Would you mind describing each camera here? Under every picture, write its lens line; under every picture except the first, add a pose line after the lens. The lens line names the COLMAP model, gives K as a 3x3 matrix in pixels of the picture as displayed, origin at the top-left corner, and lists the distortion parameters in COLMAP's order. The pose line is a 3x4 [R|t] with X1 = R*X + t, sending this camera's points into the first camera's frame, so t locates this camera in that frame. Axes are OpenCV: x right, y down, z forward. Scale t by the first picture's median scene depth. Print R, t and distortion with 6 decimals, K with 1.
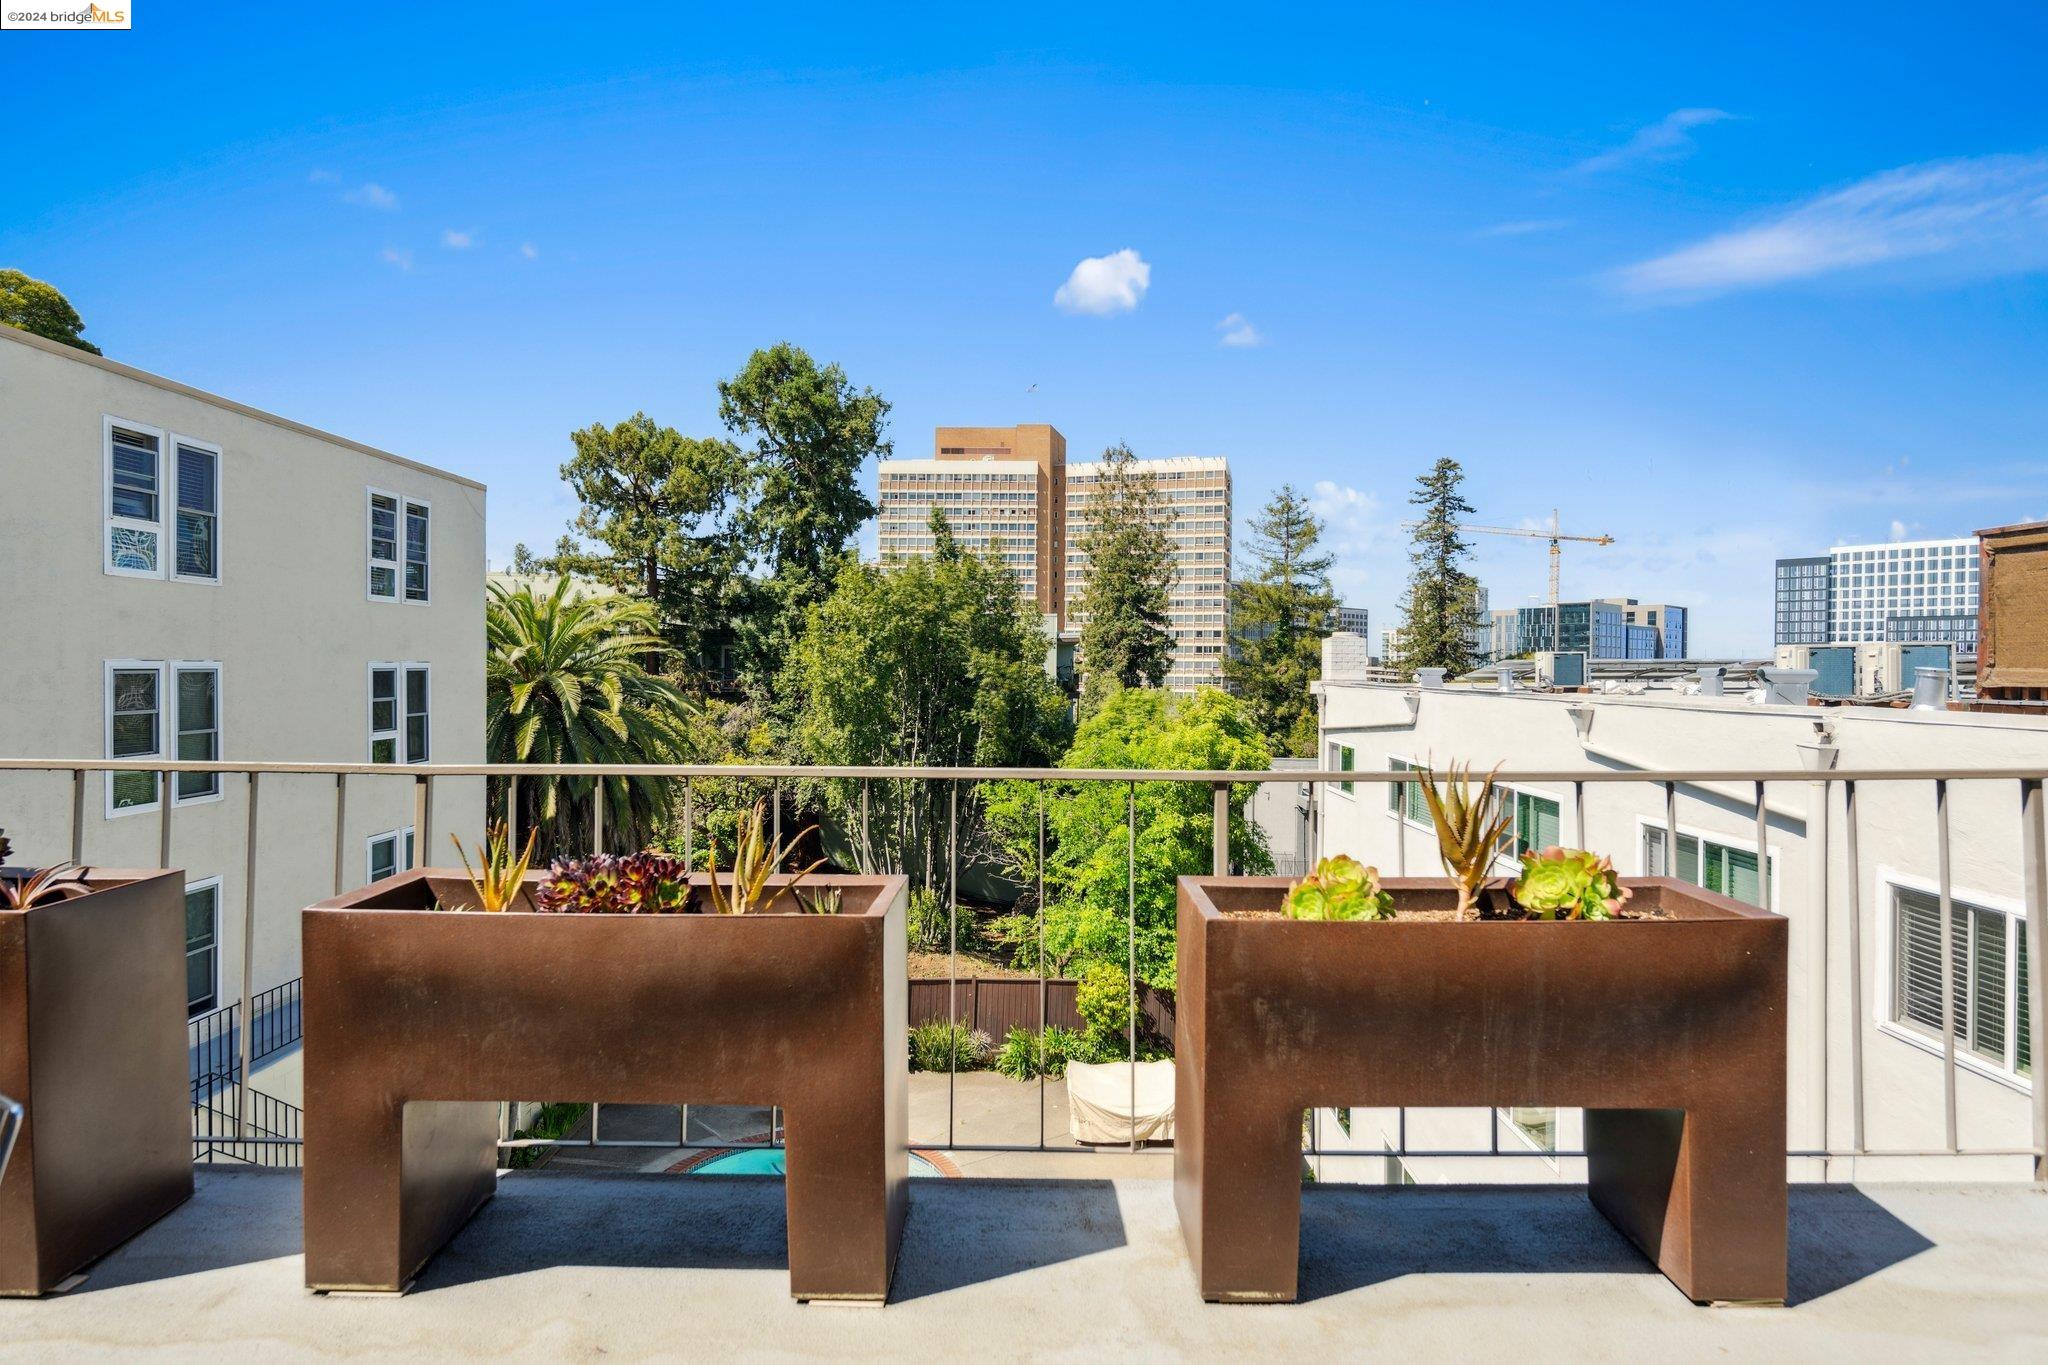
lens RADIAL K [[1042.3, 0, 1018.3], [0, 1042.3, 680.3], [0, 0, 1]] dist [-0.003597, 0.000445]
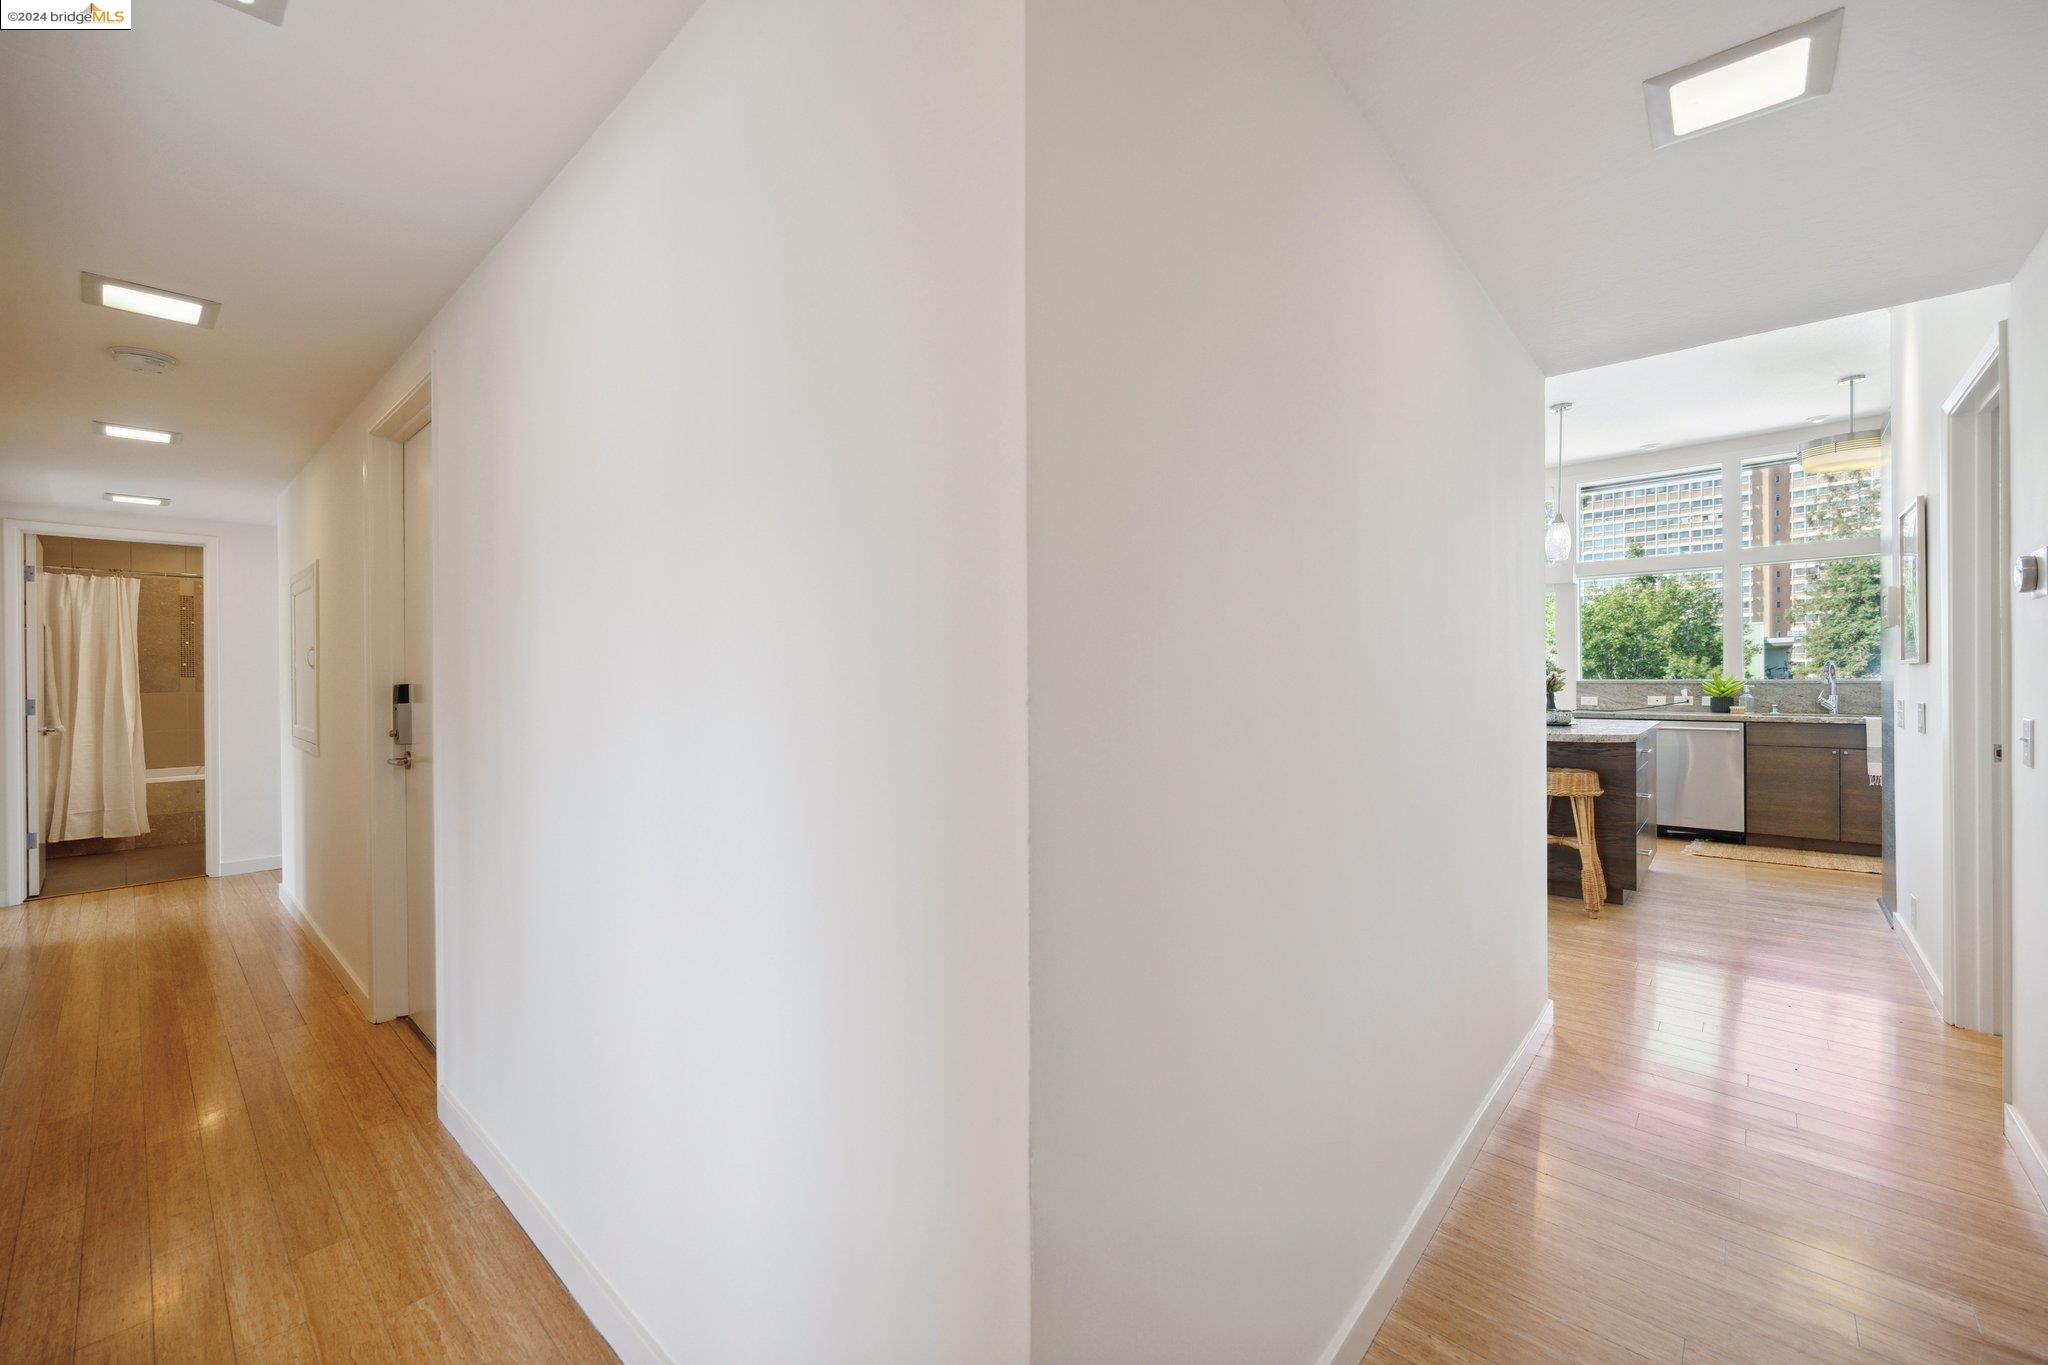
lens RADIAL K [[814.6, 0, 1023.7], [0, 814.6, 676.1], [0, 0, 1]] dist [0.000177, 0.000014]
pose [[0.754004, -0.013227, -0.656737, 0.012148], [0.005974, 0.999894, -0.013280, 0.002298], [0.656843, 0.006090, 0.754003, -0.210000]]
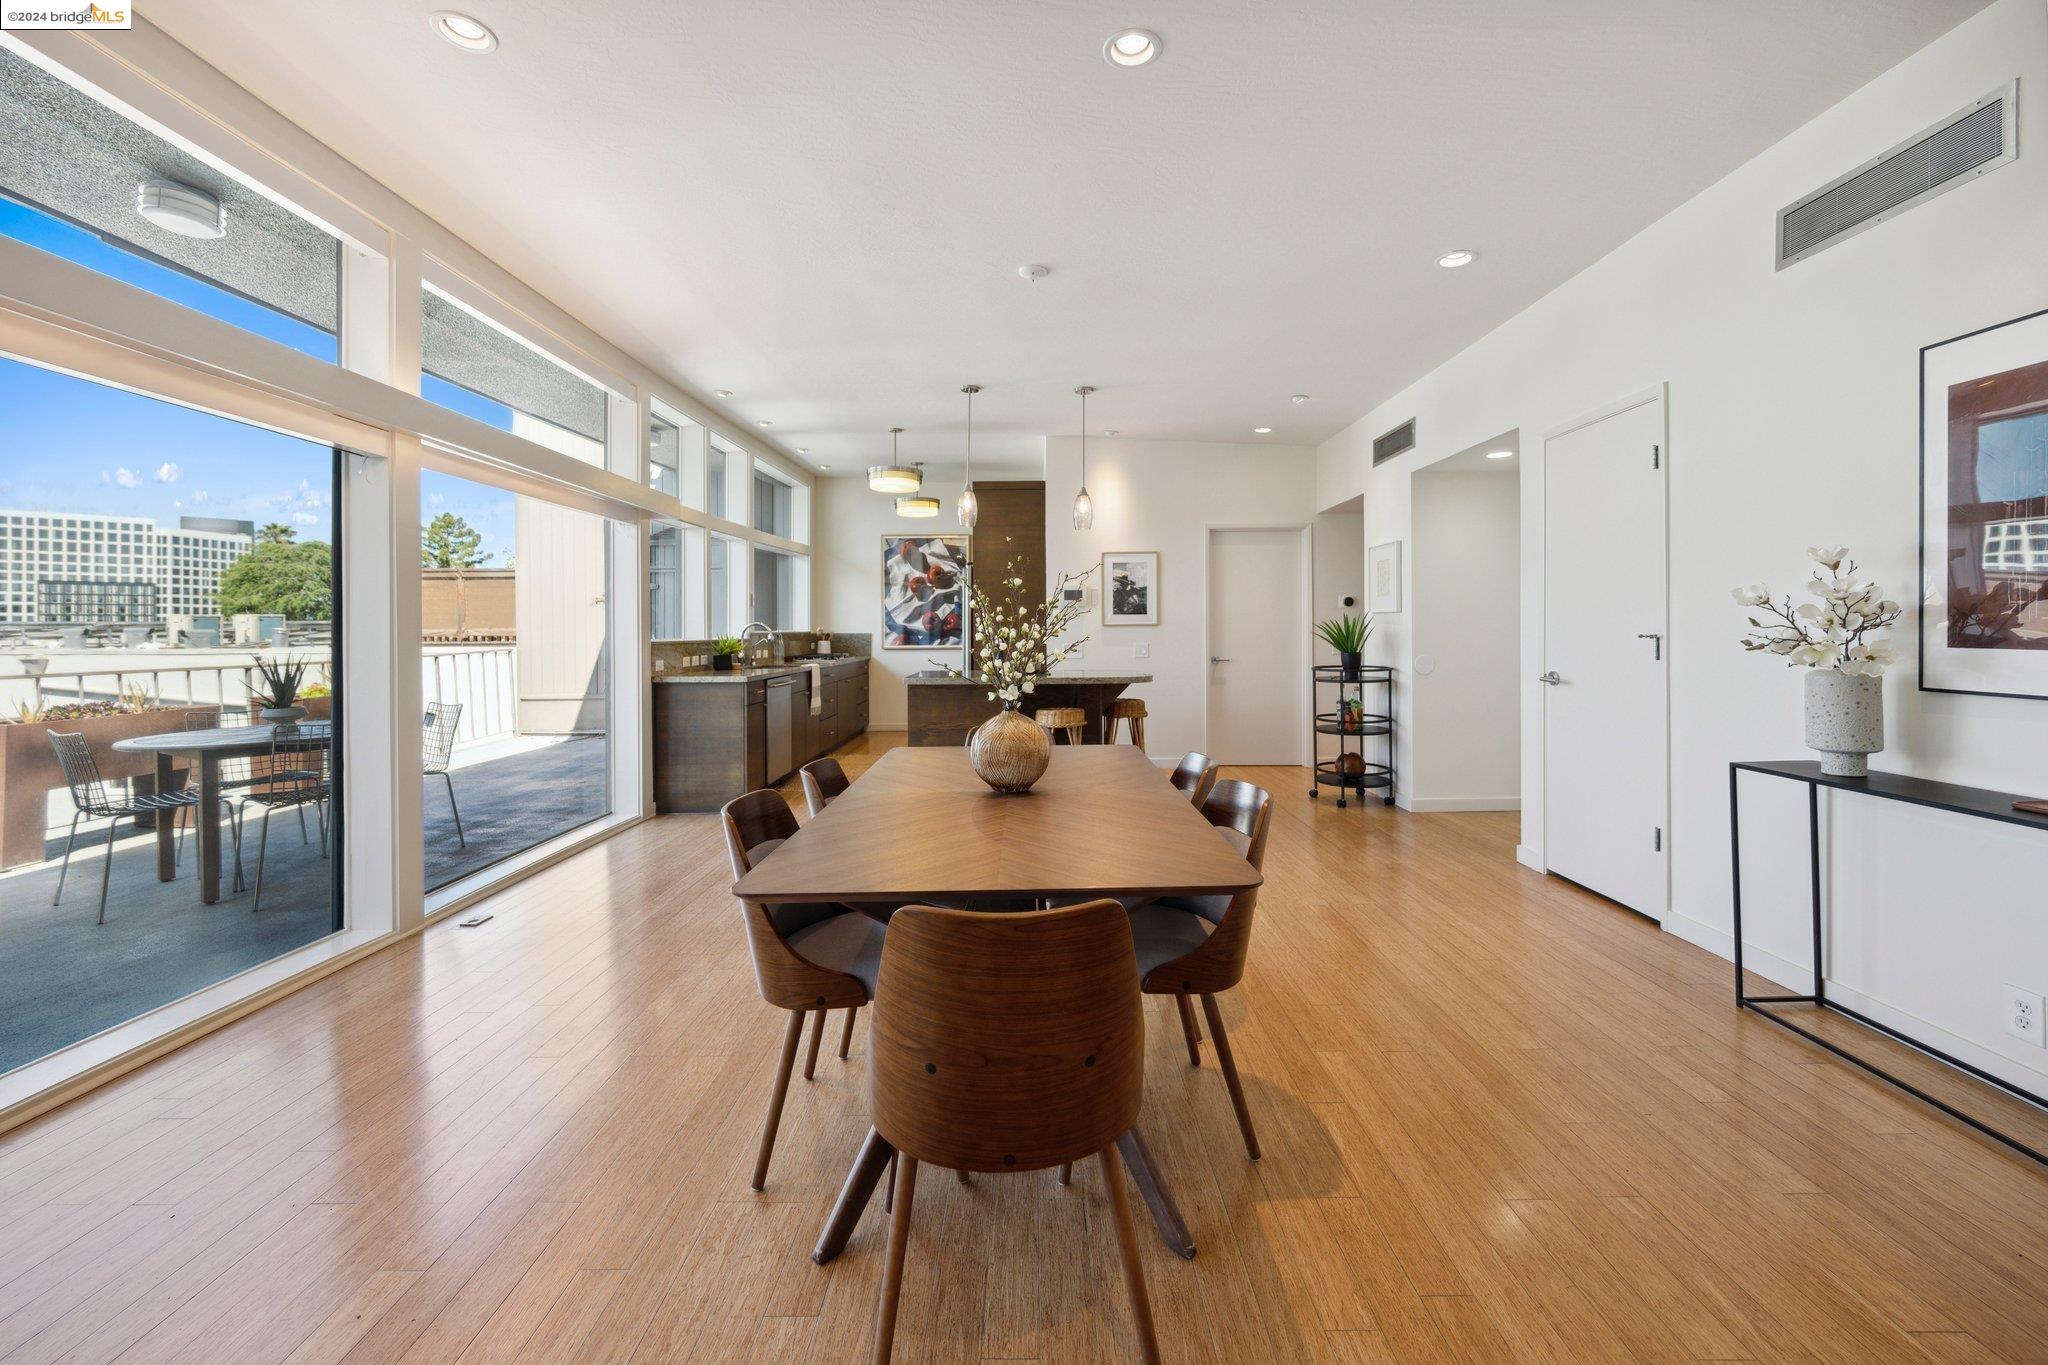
lens RADIAL K [[824.1, 0, 1024.2], [0, 824.1, 630.0], [0, 0, 1]] dist [-0.001928, -0.000268]
pose [[-0.007955, -0.006622, 0.999946, -0.138109], [0.014495, 0.999872, 0.006737, 0.000044], [-0.999863, 0.014548, -0.007858, -0.078716]]
